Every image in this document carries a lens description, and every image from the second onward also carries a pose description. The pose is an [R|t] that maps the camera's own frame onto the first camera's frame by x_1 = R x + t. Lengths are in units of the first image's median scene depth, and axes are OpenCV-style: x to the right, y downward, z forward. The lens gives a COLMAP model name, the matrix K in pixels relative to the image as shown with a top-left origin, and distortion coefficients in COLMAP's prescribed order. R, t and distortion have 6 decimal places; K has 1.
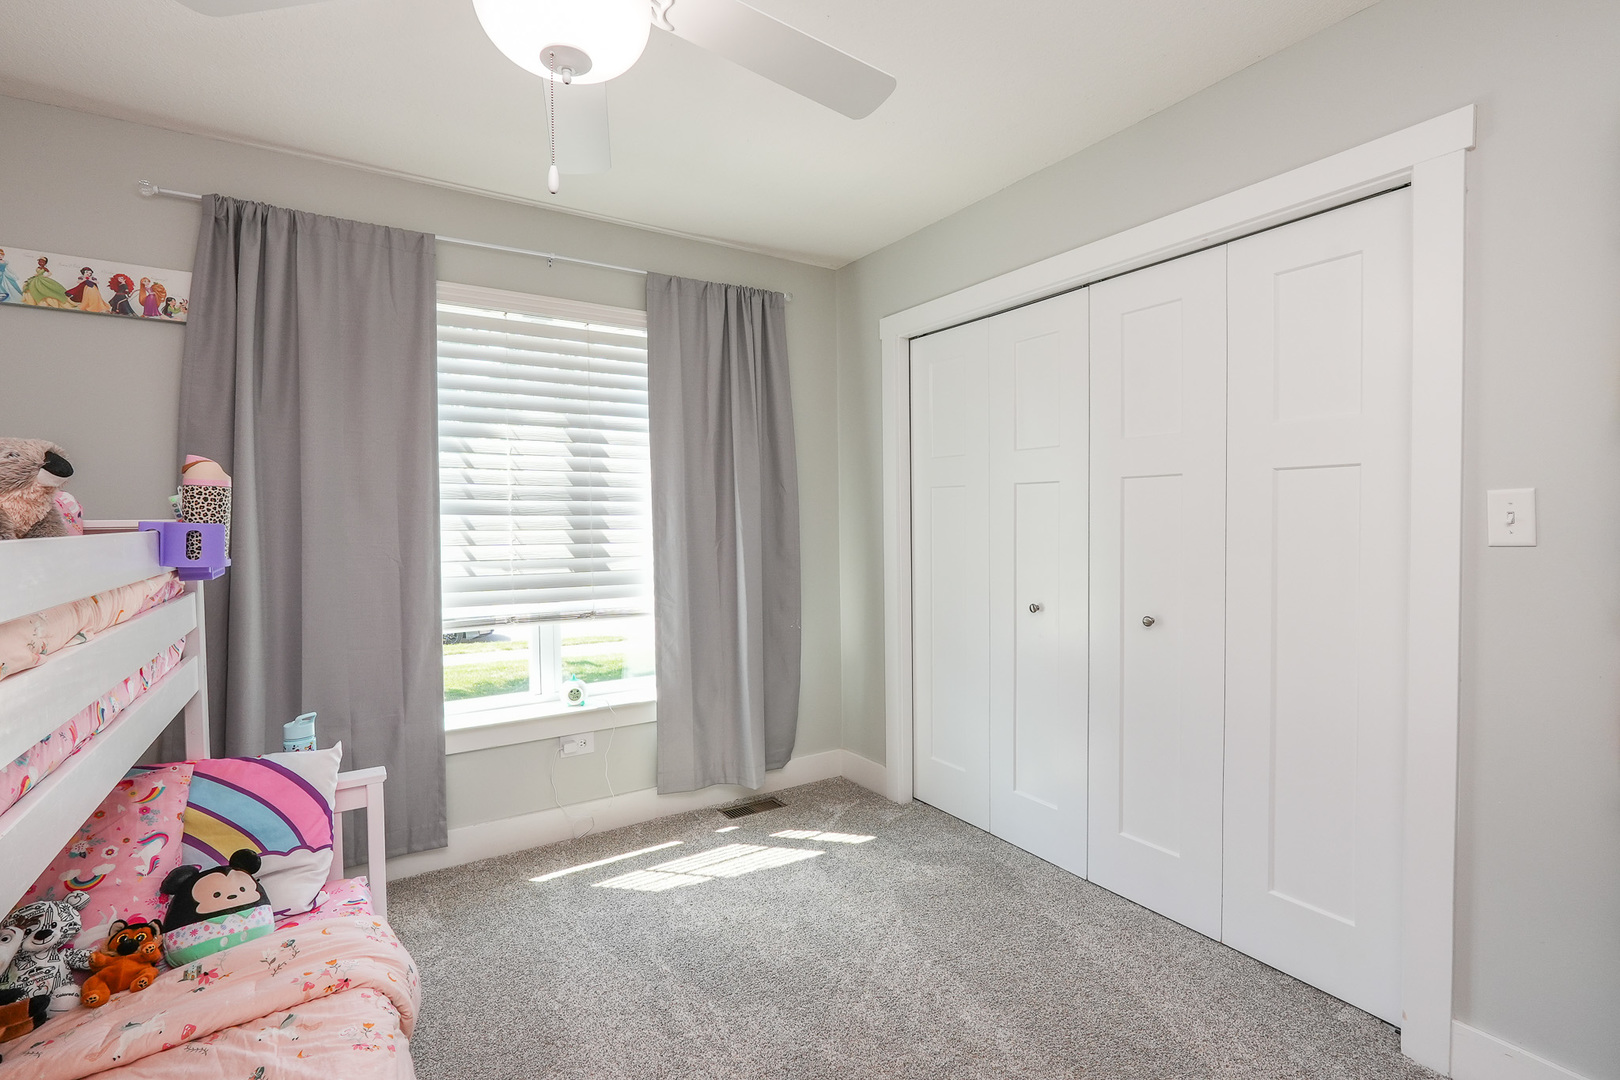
lens RADIAL K [[739.6, 0, 816.2], [0, 739.6, 538.2], [0, 0, 1]] dist [-0.017374, 0.009280]
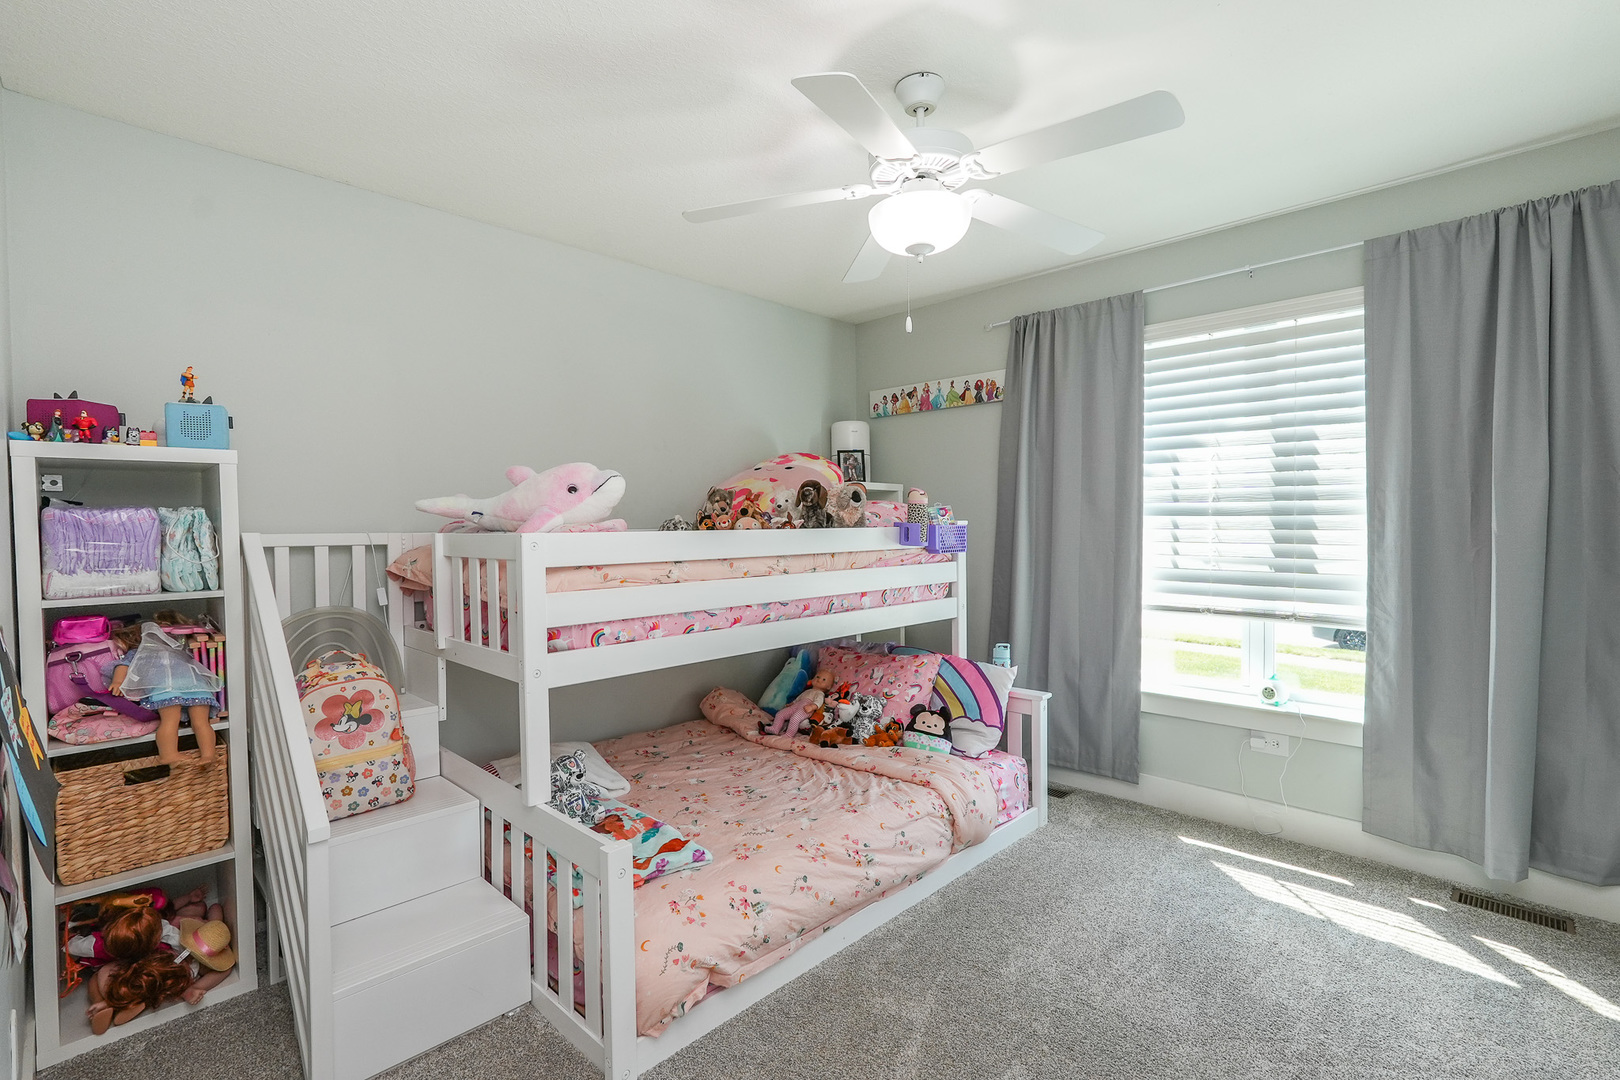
lens RADIAL K [[739.6, 0, 811.8], [0, 739.6, 540.3], [0, 0, 1]] dist [-0.017374, 0.009280]
pose [[0.228956, 0.025544, -0.973101, 0.535631], [-0.022929, 0.999520, 0.020843, -0.003521], [0.973167, 0.017540, 0.229432, 0.167758]]
